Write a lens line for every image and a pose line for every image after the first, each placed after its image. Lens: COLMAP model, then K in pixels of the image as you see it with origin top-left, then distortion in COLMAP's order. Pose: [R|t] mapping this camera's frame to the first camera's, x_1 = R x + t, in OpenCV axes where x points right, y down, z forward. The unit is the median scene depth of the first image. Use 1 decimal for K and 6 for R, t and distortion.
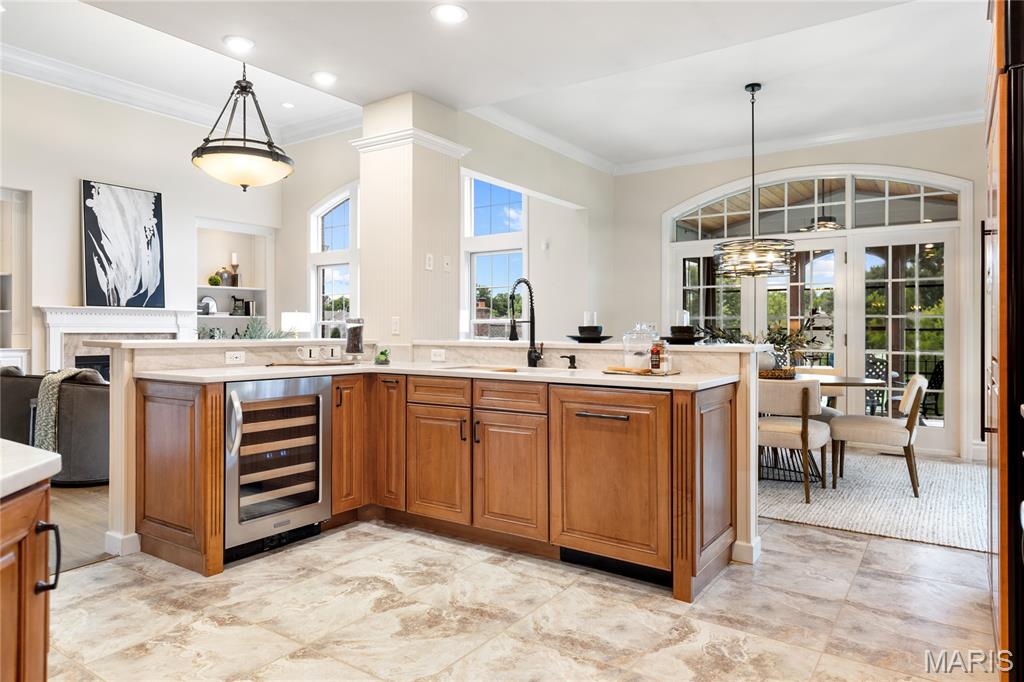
lens RADIAL K [[643.9, 0, 518.4], [0, 643.9, 328.3], [0, 0, 1]] dist [0.015633, -0.012949]
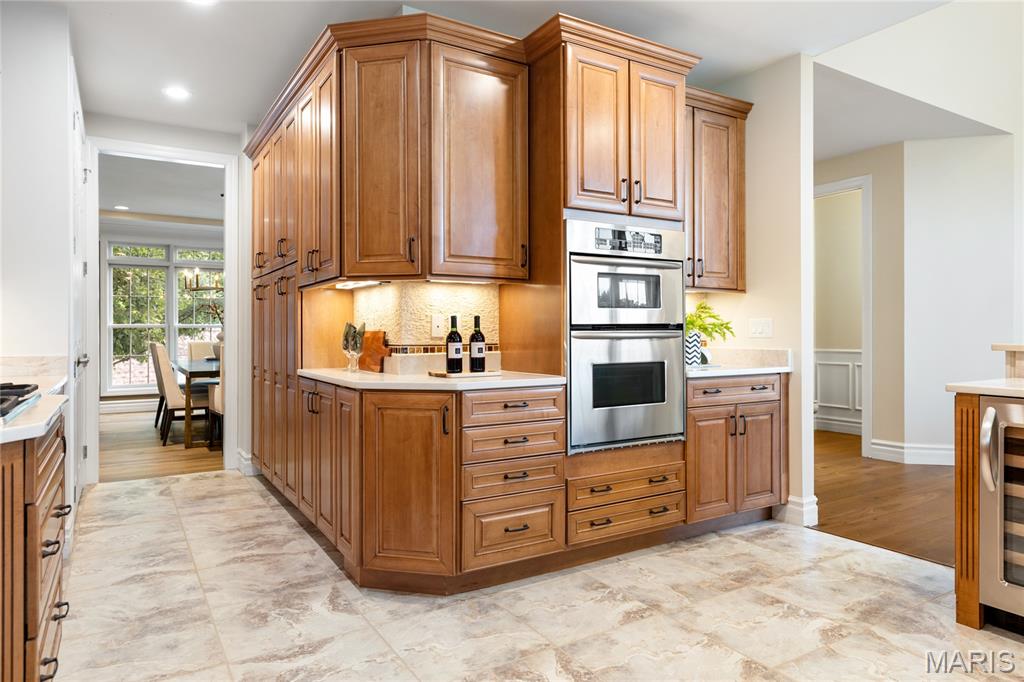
lens RADIAL K [[643.9, 0, 507.6], [0, 643.9, 343.7], [0, 0, 1]] dist [0.015633, -0.012949]
pose [[-0.426181, 0.015850, -0.904499, 0.179690], [0.005249, 0.999873, 0.015048, 0.002190], [0.904623, 0.001666, -0.426210, 0.284416]]
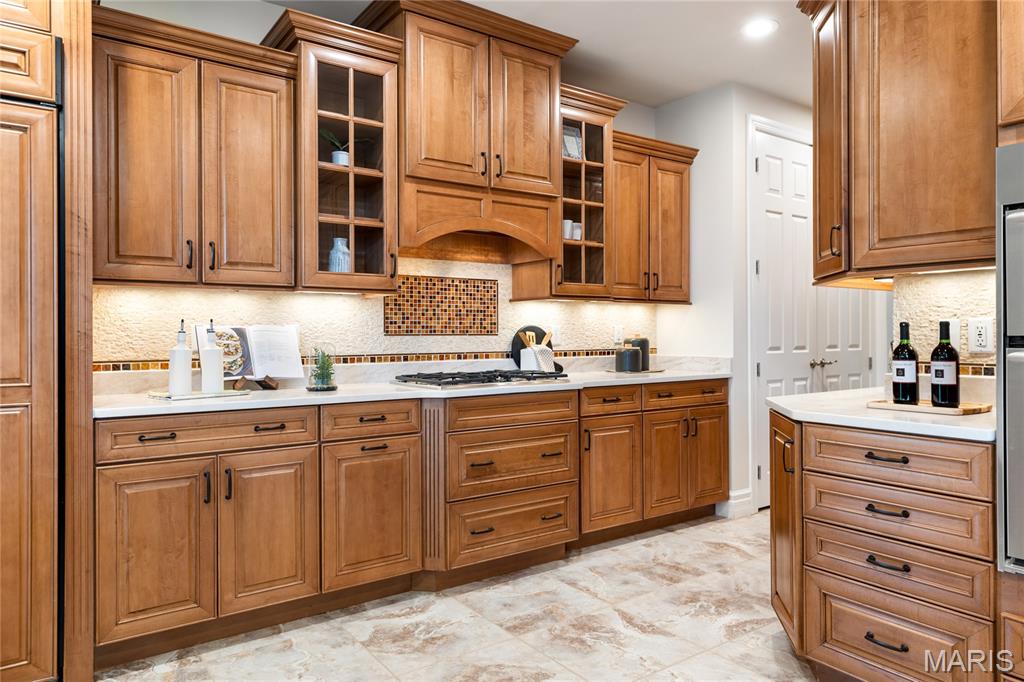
lens RADIAL K [[653.0, 0, 504.6], [0, 653.0, 336.8], [0, 0, 1]] dist [0.004674, -0.004848]
pose [[-0.931144, 0.001092, 0.364650, -0.078565], [0.002188, 0.999994, 0.002592, -0.003538], [-0.364645, 0.003211, -0.931141, 0.402445]]
